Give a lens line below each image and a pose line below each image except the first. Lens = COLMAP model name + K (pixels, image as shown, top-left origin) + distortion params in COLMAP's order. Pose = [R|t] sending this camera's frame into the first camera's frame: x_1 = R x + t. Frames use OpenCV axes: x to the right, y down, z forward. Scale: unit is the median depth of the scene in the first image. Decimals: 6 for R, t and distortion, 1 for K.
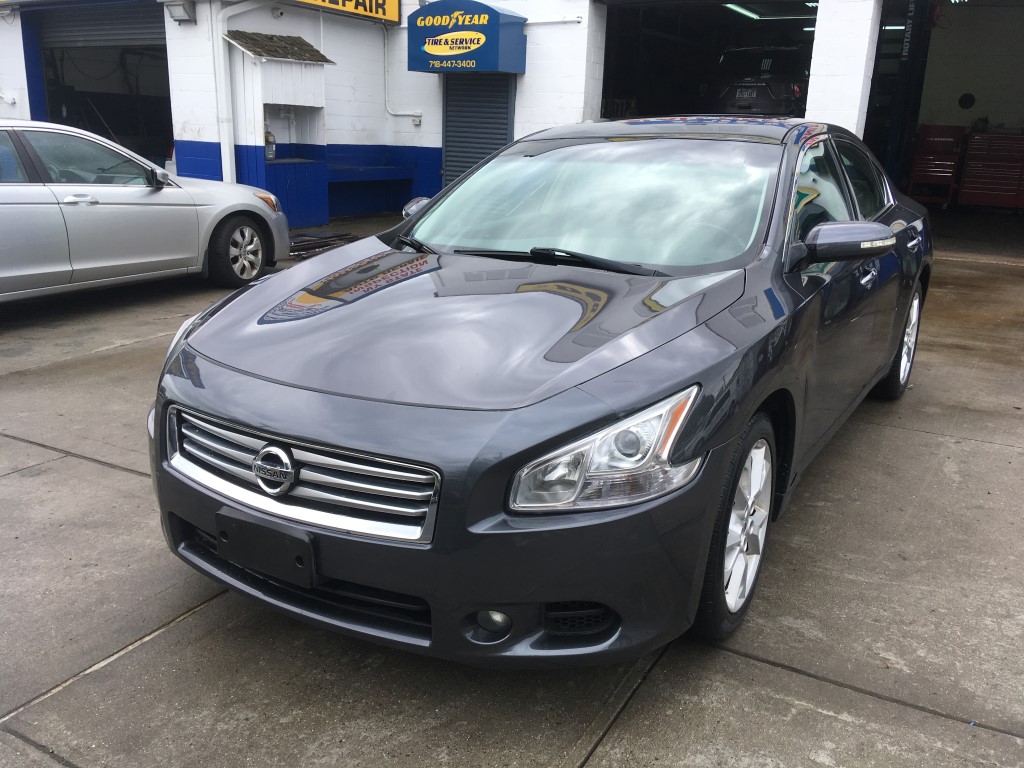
lens RADIAL K [[868.0, 0, 504.6], [0, 868.0, 386.5], [0, 0, 1]] dist [0.098538, -0.152287]
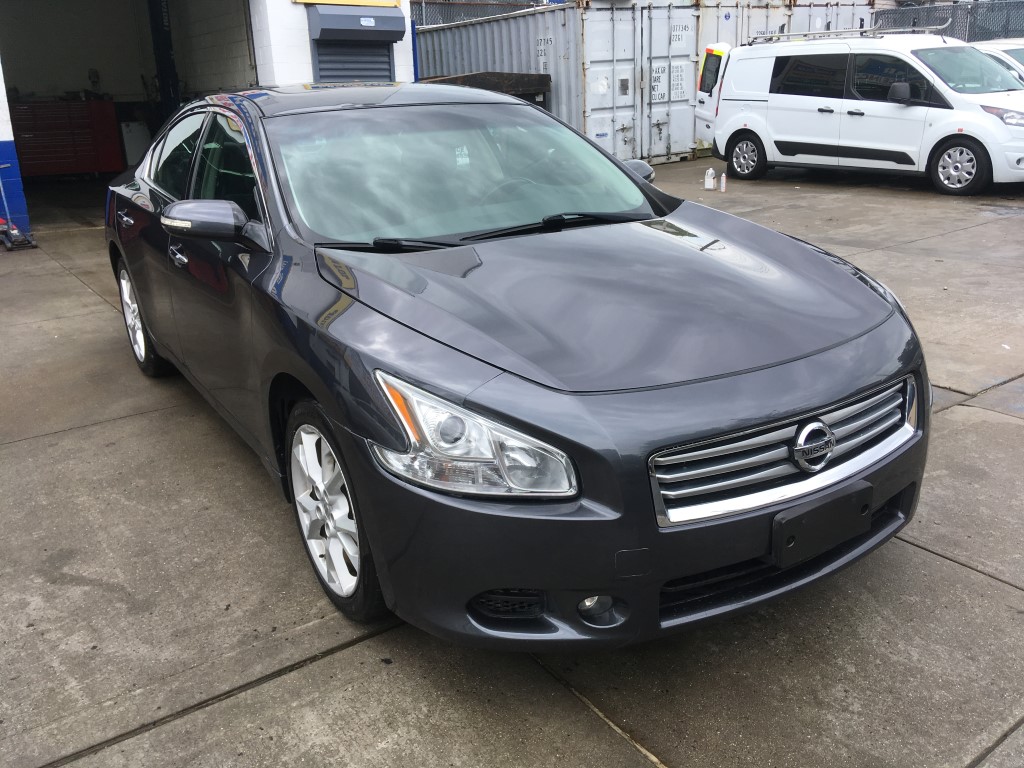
lens RADIAL K [[868.0, 0, 512.9], [0, 868.0, 384.5], [0, 0, 1]] dist [0.098538, -0.152287]
pose [[0.423978, -0.315222, 0.849045, -0.854602], [0.289484, 0.935463, 0.202750, -0.186168], [-0.858162, 0.159823, 0.487868, 0.560442]]
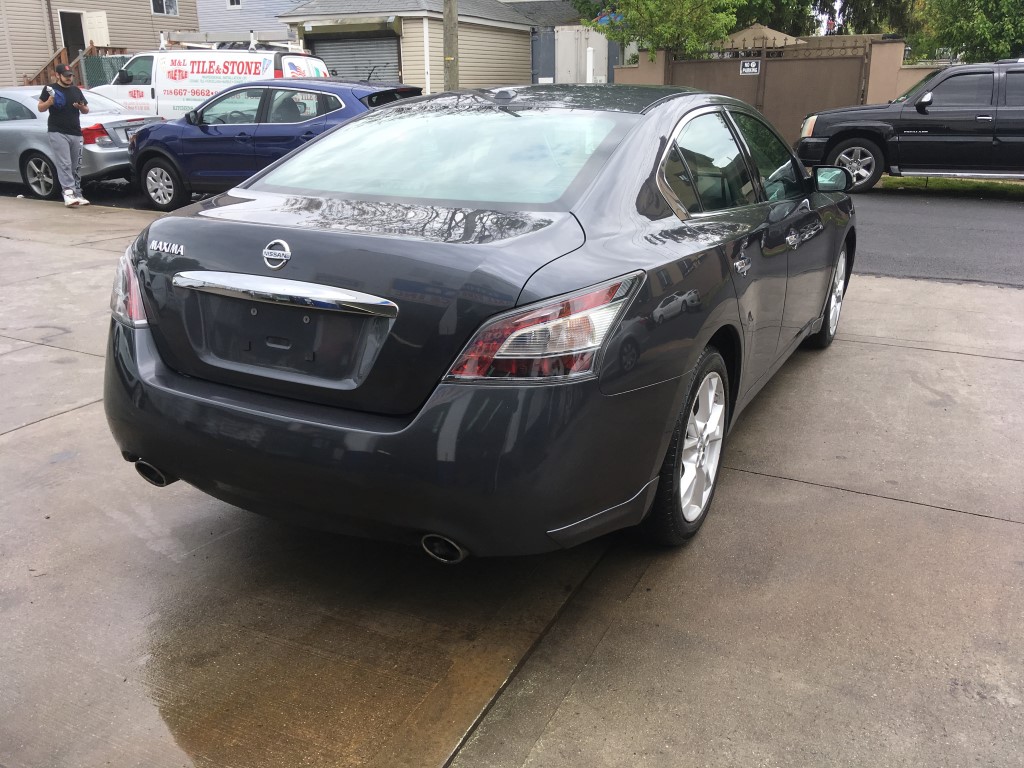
lens RADIAL K [[868.0, 0, 511.1], [0, 868.0, 385.4], [0, 0, 1]] dist [0.098538, -0.152287]
pose [[-0.997002, 0.010090, -0.076719, 0.494760], [-0.034900, 0.826252, 0.562218, -0.757287], [0.069062, 0.563210, -0.823423, 2.598473]]
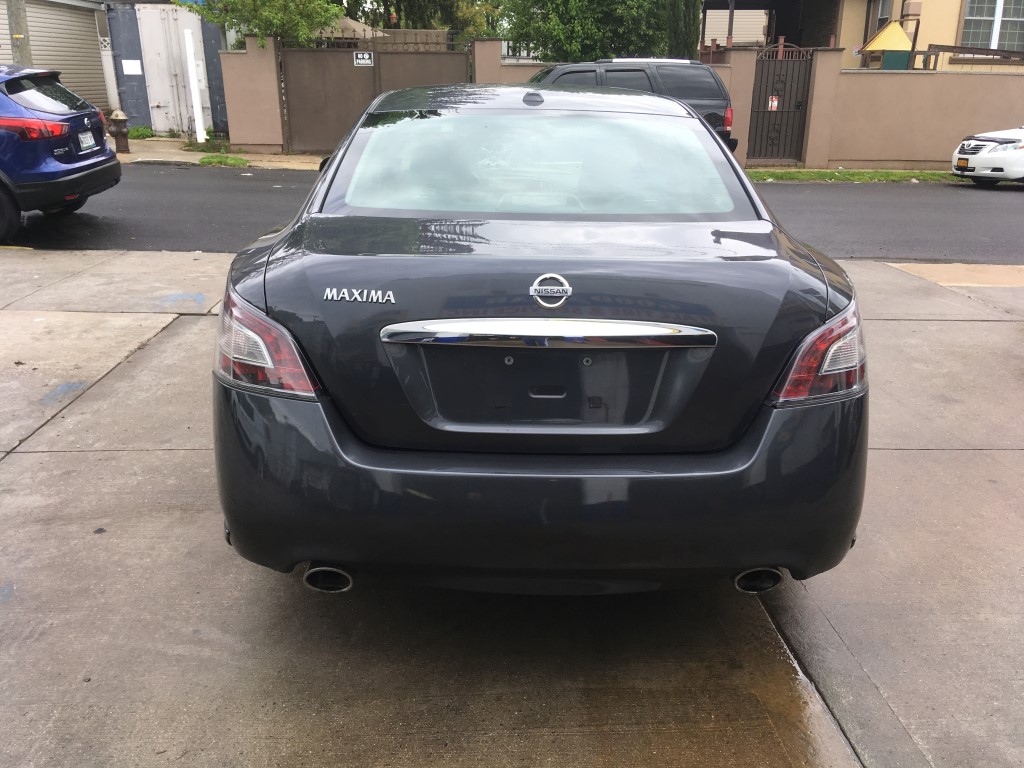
lens RADIAL K [[868.0, 0, 510.0], [0, 868.0, 386.9], [0, 0, 1]] dist [0.098538, -0.152287]
pose [[-0.836150, 0.151464, -0.527173, 1.009970], [-0.177908, 0.834264, 0.521875, -0.691599], [0.518846, 0.530154, -0.670623, 2.355240]]
